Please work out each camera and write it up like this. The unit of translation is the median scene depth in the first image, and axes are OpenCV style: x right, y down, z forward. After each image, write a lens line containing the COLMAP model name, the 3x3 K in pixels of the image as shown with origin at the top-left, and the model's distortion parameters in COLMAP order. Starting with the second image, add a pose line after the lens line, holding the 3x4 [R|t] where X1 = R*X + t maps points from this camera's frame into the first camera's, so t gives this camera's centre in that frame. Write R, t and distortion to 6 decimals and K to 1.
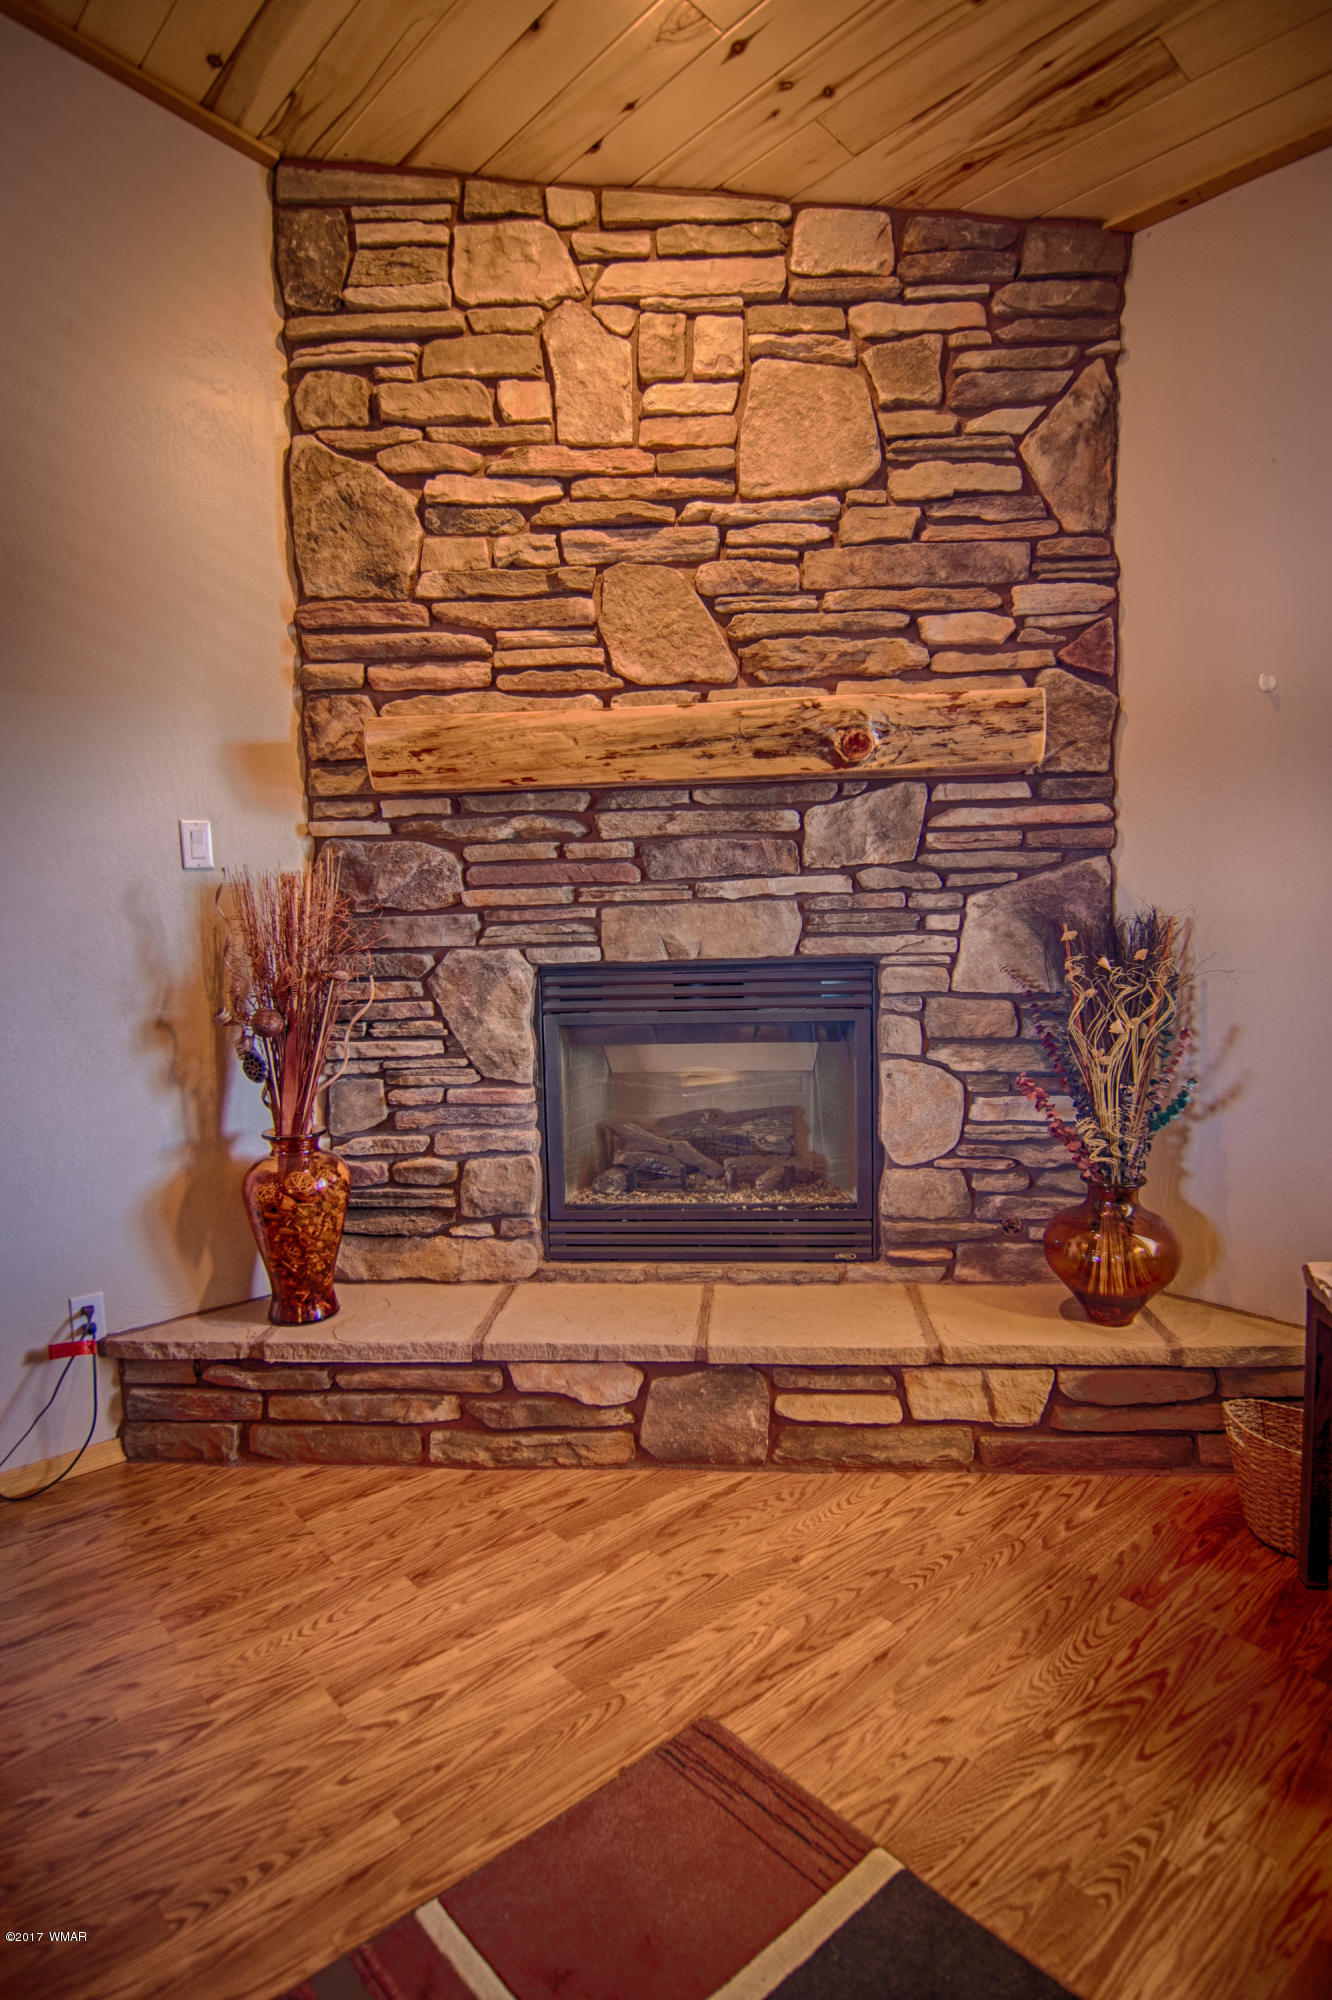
lens RADIAL K [[1114.7, 0, 670.8], [0, 1114.7, 1004.0], [0, 0, 1]] dist [0.003793, -0.018204]
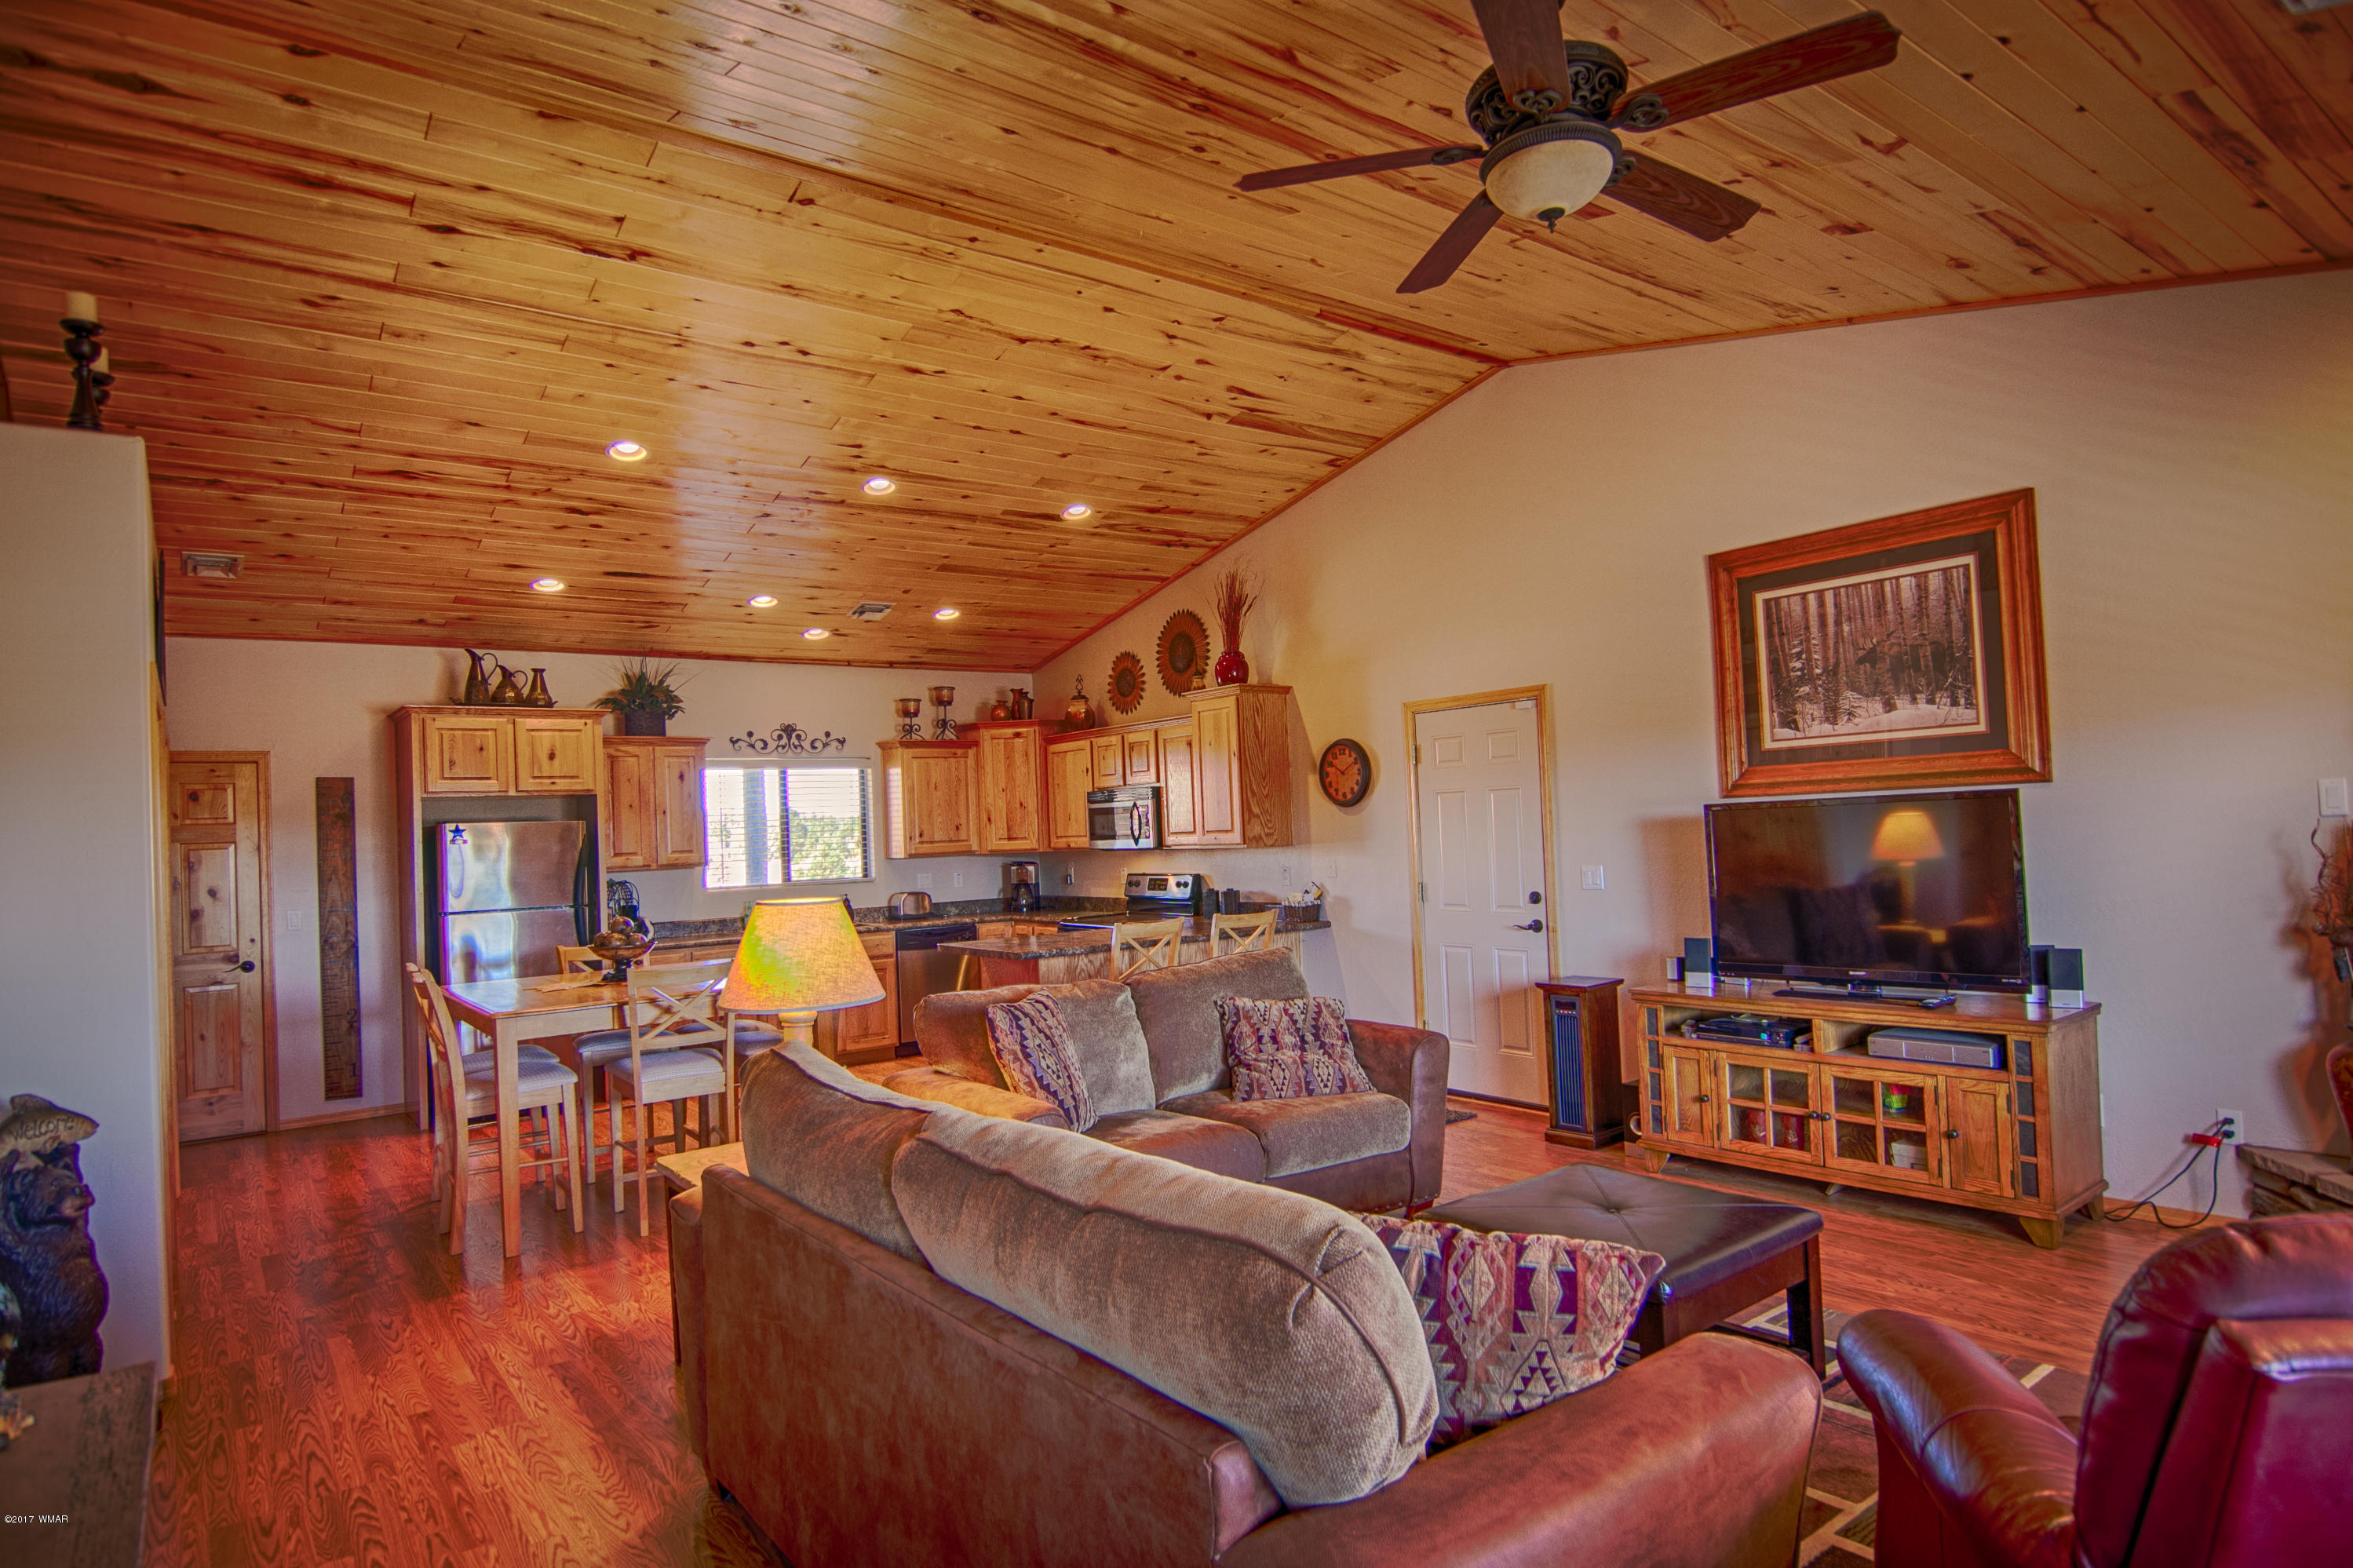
lens RADIAL K [[1311.4, 0, 1168.3], [0, 1311.4, 801.9], [0, 0, 1]] dist [0.003793, -0.018204]
pose [[-0.073471, 0.008235, -0.997263, 1.216755], [-0.055263, 0.998396, 0.012316, -0.080705], [0.995765, 0.056017, -0.072898, -0.262045]]
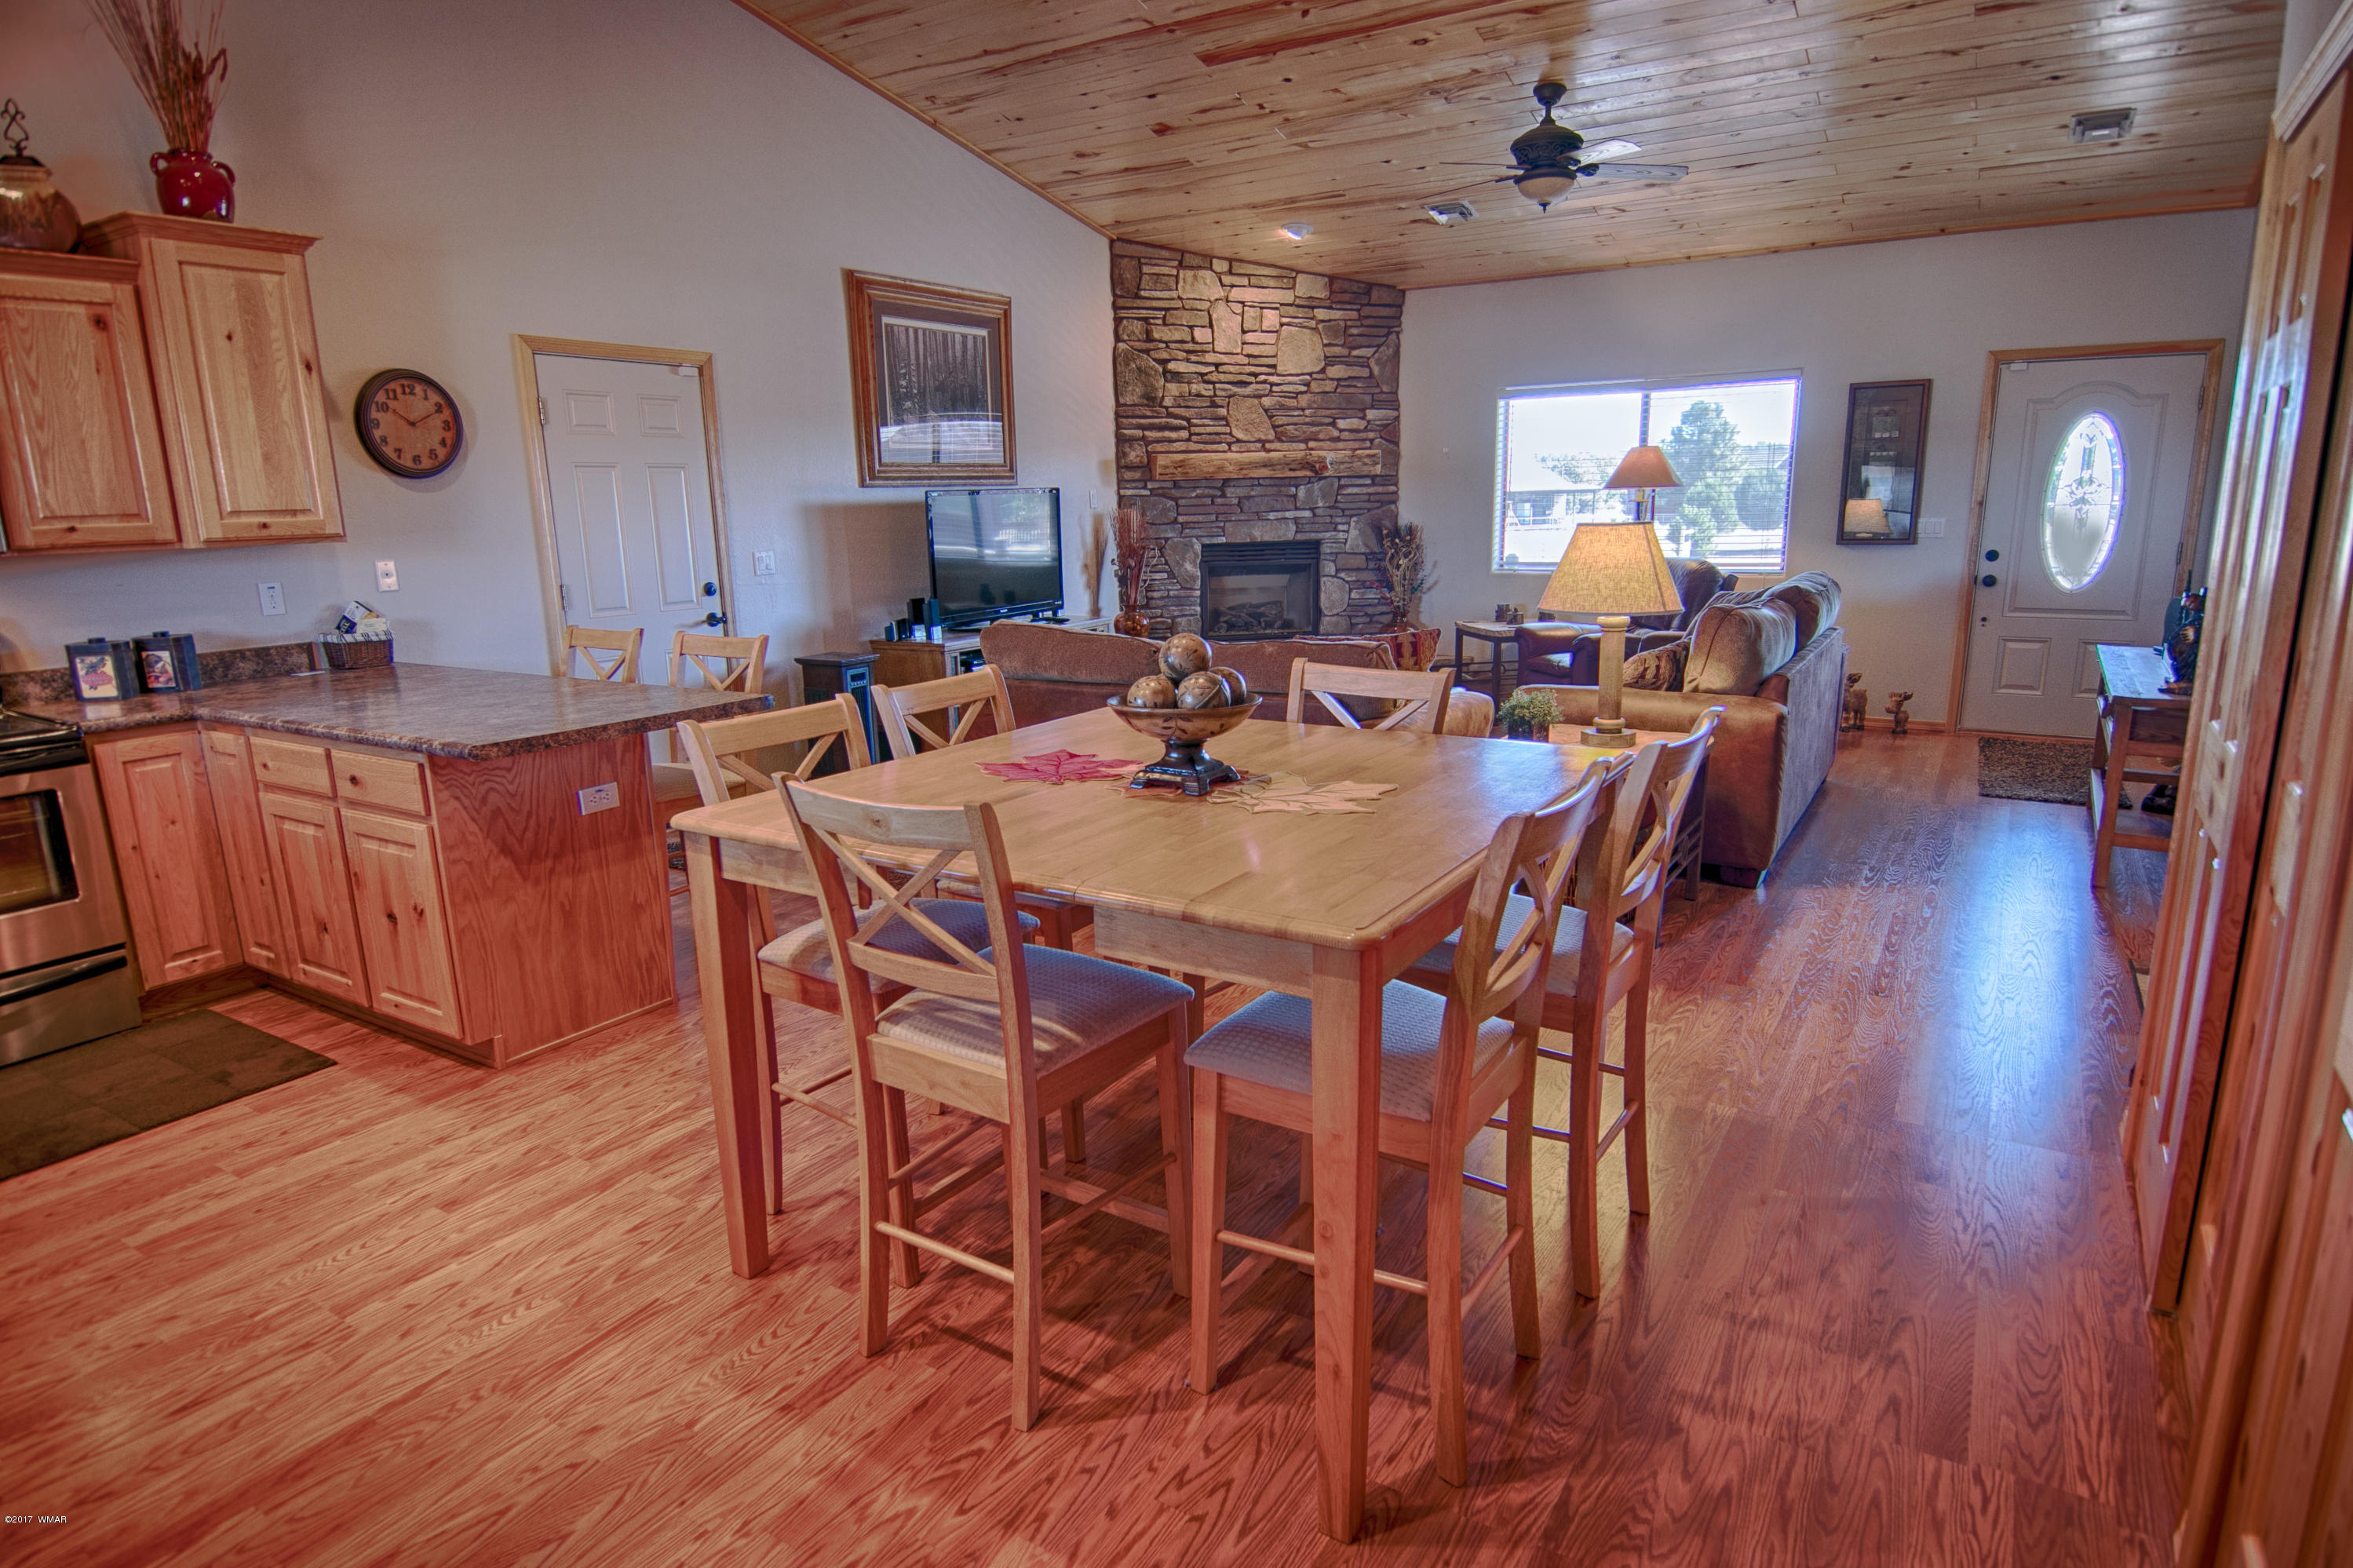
lens RADIAL K [[1311.4, 0, 1164.2], [0, 1311.4, 801.9], [0, 0, 1]] dist [0.003793, -0.018204]
pose [[0.959116, -0.060049, 0.276570, -1.198736], [0.025678, 0.991665, 0.126260, 0.193227], [-0.281847, -0.113996, 0.952663, -2.213930]]
